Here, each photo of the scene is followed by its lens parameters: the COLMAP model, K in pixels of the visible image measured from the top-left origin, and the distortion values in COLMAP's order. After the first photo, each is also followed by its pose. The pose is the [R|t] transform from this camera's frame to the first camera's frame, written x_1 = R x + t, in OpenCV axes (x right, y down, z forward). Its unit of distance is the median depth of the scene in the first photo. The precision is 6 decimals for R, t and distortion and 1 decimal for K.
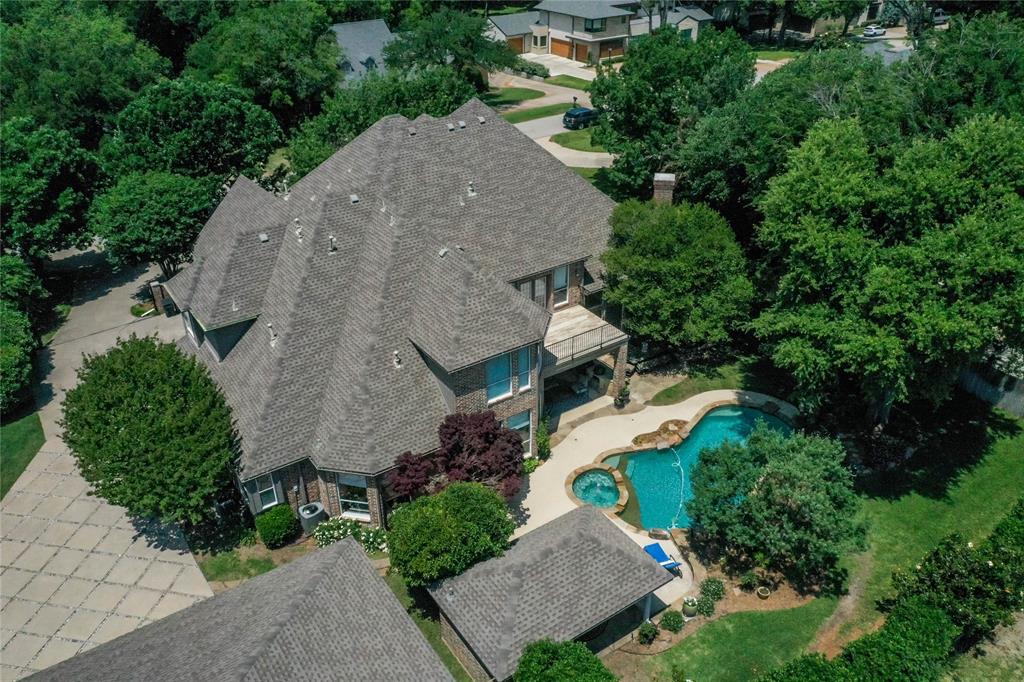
lens RADIAL K [[807.5, 0, 512.0], [0, 807.5, 341.0], [0, 0, 1]] dist [0.001706, 0.000171]
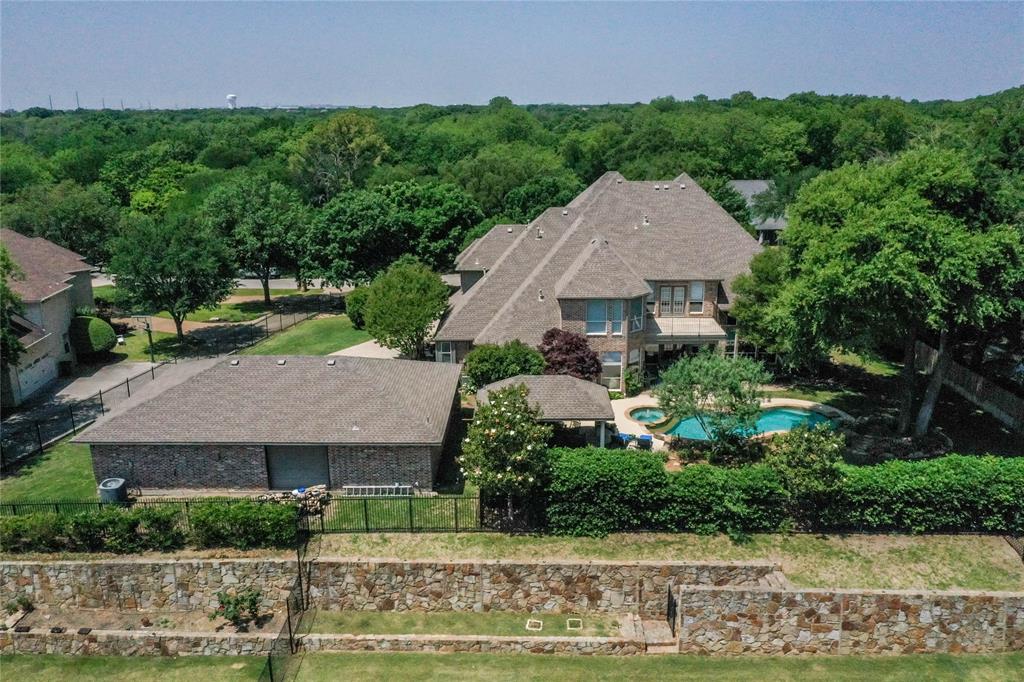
lens RADIAL K [[807.5, 0, 512.0], [0, 807.5, 341.0], [0, 0, 1]] dist [0.001706, 0.000171]
pose [[0.820701, 0.165121, -0.546978, 0.573224], [-0.290405, 0.945002, -0.150456, 0.300790], [0.492051, 0.282324, 0.823516, -0.249913]]
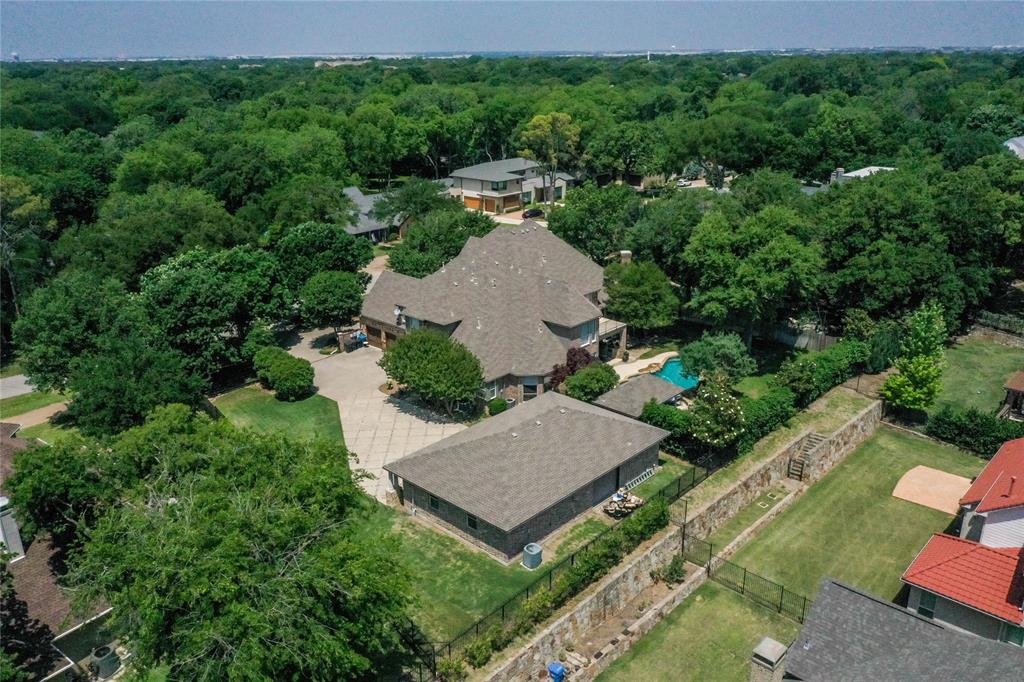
lens RADIAL K [[813.5, 0, 512.0], [0, 813.5, 341.0], [0, 0, 1]] dist [0.091955, 0.001538]
pose [[0.975158, -0.074712, 0.208531, -0.564623], [0.112932, 0.977552, -0.177871, 0.365859], [-0.190561, 0.197002, 0.961705, -0.906503]]
